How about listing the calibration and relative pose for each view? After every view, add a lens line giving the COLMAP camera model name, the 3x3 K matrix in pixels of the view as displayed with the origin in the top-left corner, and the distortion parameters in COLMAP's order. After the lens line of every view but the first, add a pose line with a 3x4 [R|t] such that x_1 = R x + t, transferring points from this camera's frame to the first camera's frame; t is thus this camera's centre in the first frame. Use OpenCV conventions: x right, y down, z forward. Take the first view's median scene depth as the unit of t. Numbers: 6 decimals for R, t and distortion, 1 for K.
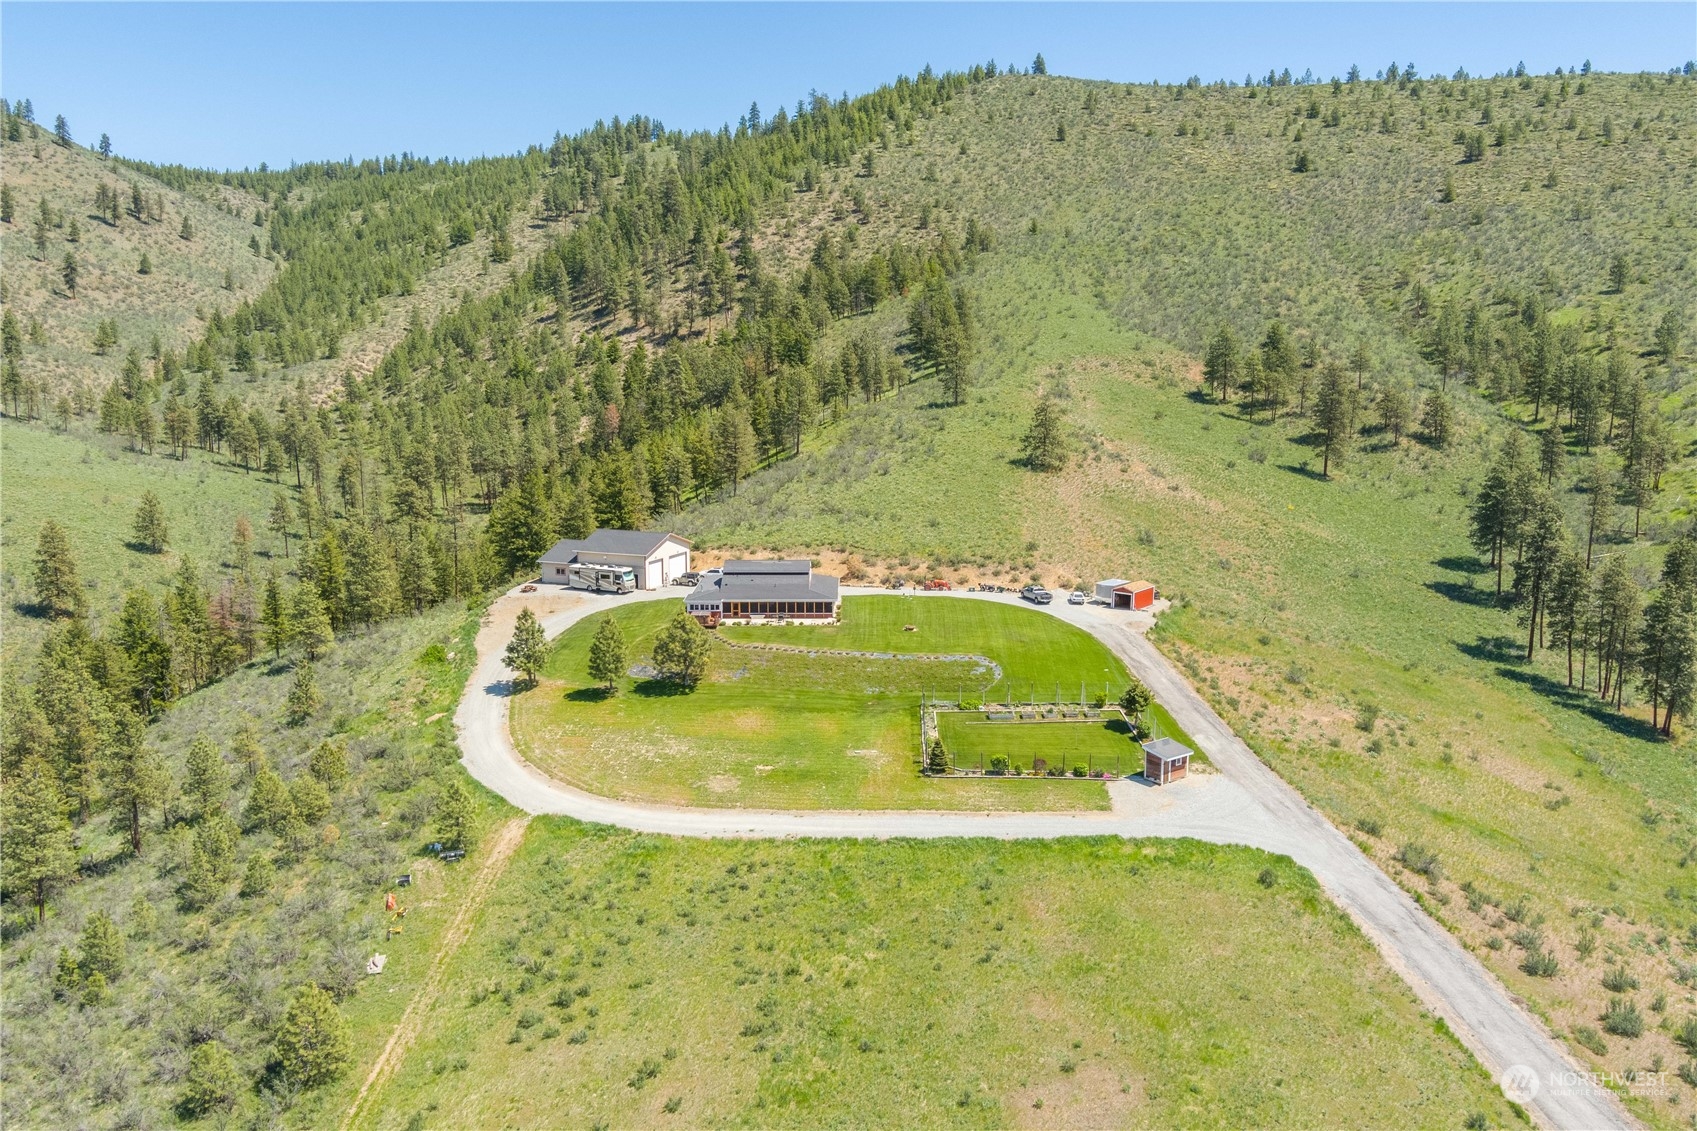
lens RADIAL K [[1408.9, 0, 839.3], [0, 1408.9, 568.1], [0, 0, 1]] dist [-0.079119, 0.049018]
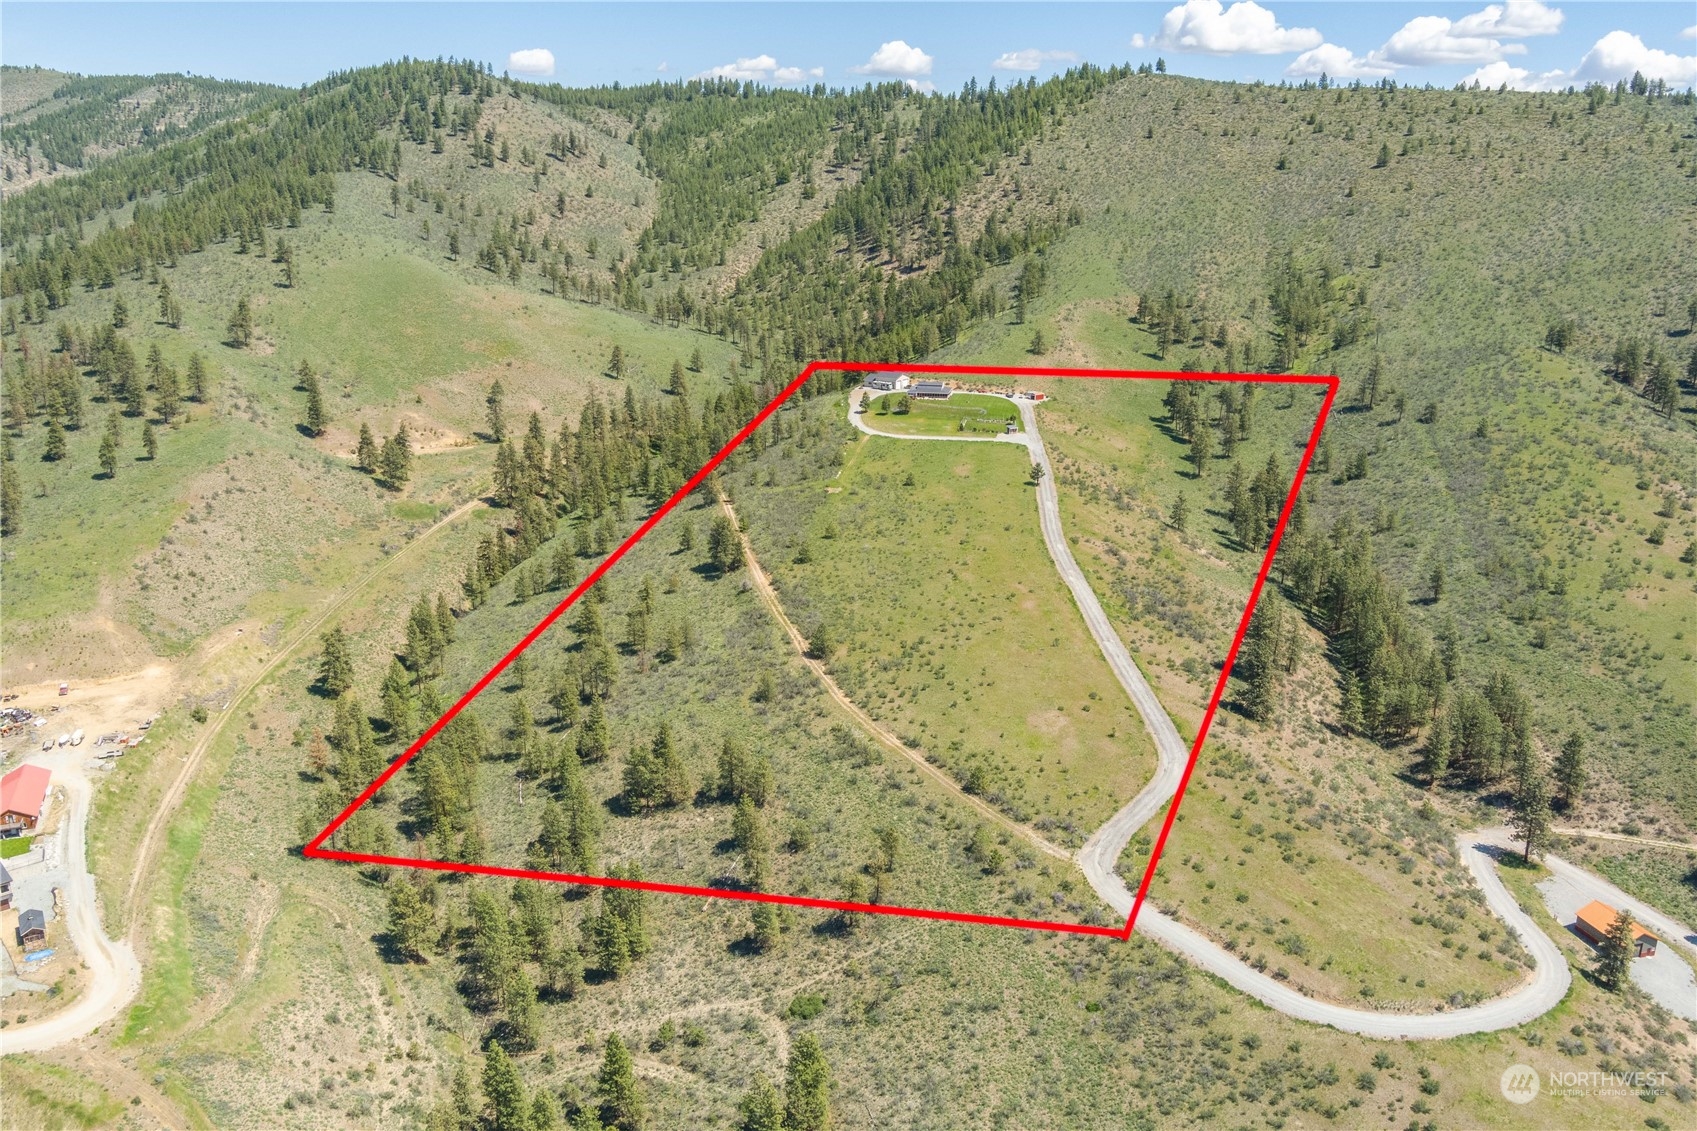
lens RADIAL K [[1408.9, 0, 846.4], [0, 1408.9, 563.9], [0, 0, 1]] dist [-0.079119, 0.049018]
pose [[0.986309, 0.056431, -0.154950, 0.114460], [-0.038101, 0.992185, 0.118819, 0.013307], [0.160444, -0.111289, 0.980751, -0.930981]]
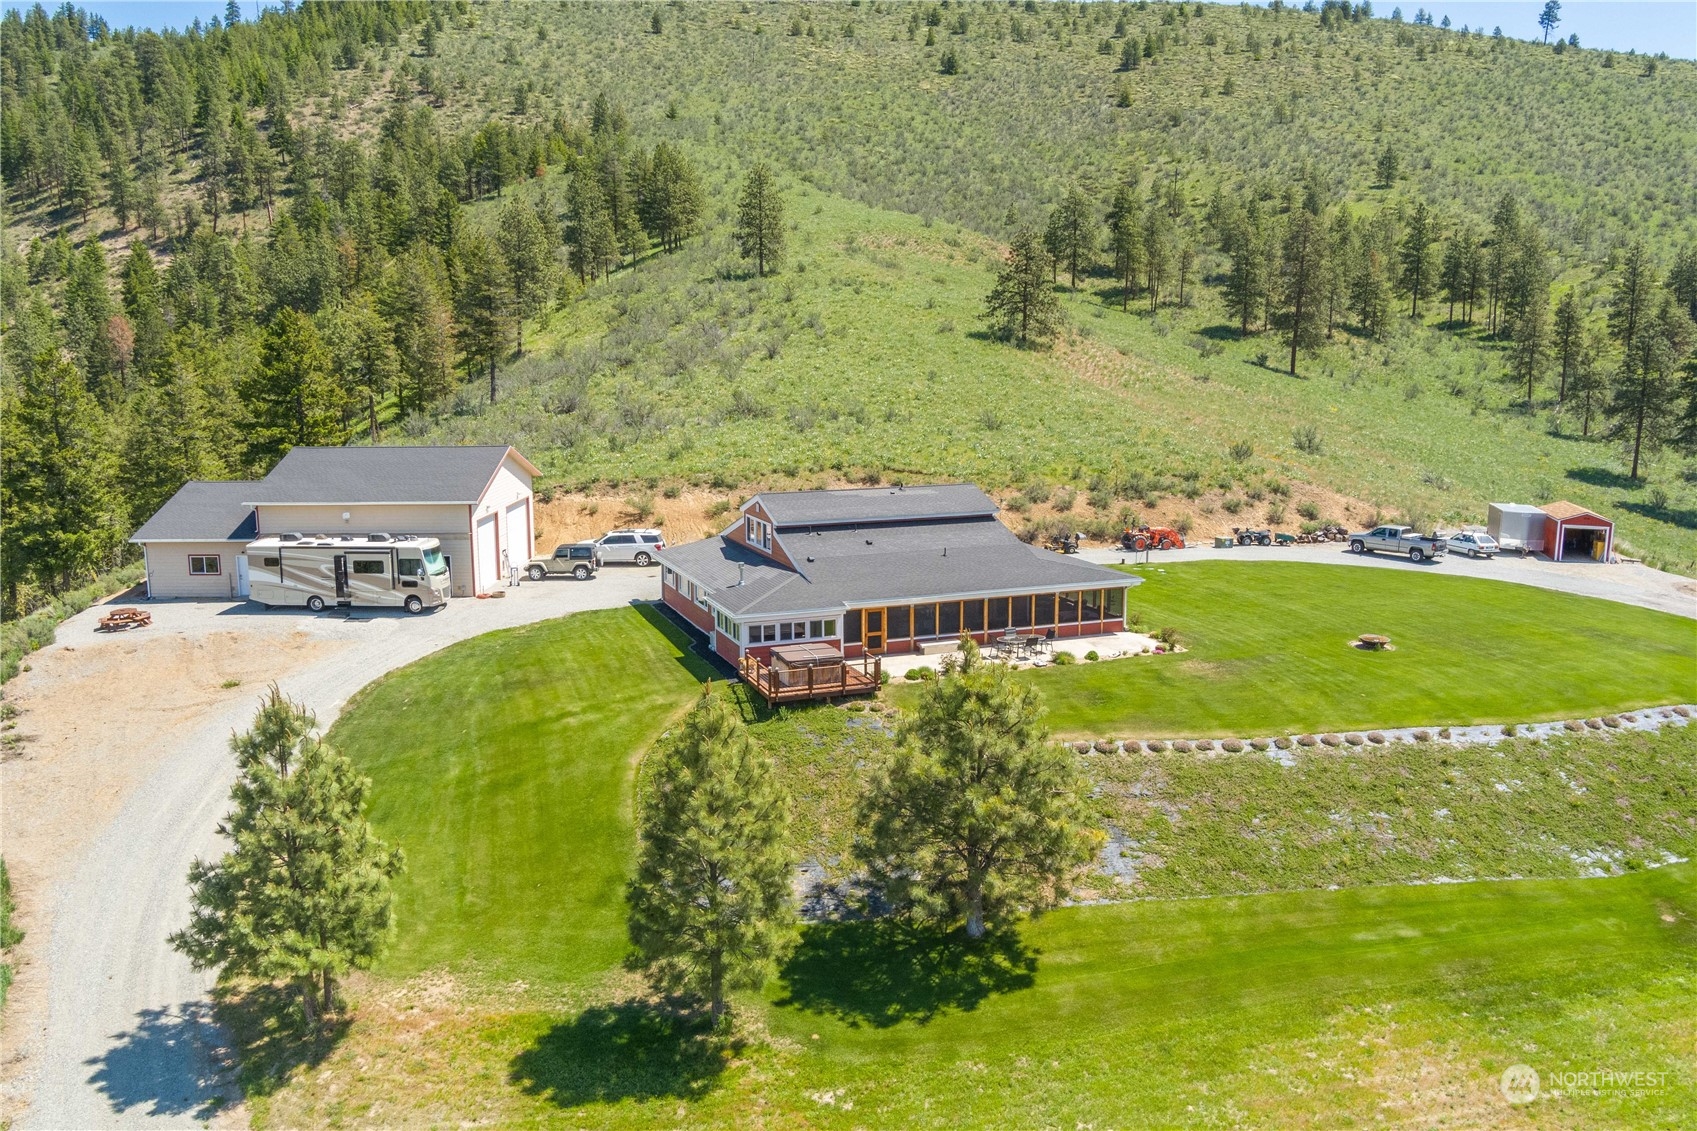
lens RADIAL K [[1408.9, 0, 851.2], [0, 1408.9, 574.7], [0, 0, 1]] dist [-0.079119, 0.049018]
pose [[0.929222, -0.067441, 0.363316, -0.070797], [0.063758, 0.997720, 0.022134, 0.003109], [-0.363980, 0.002597, 0.931403, 0.247633]]
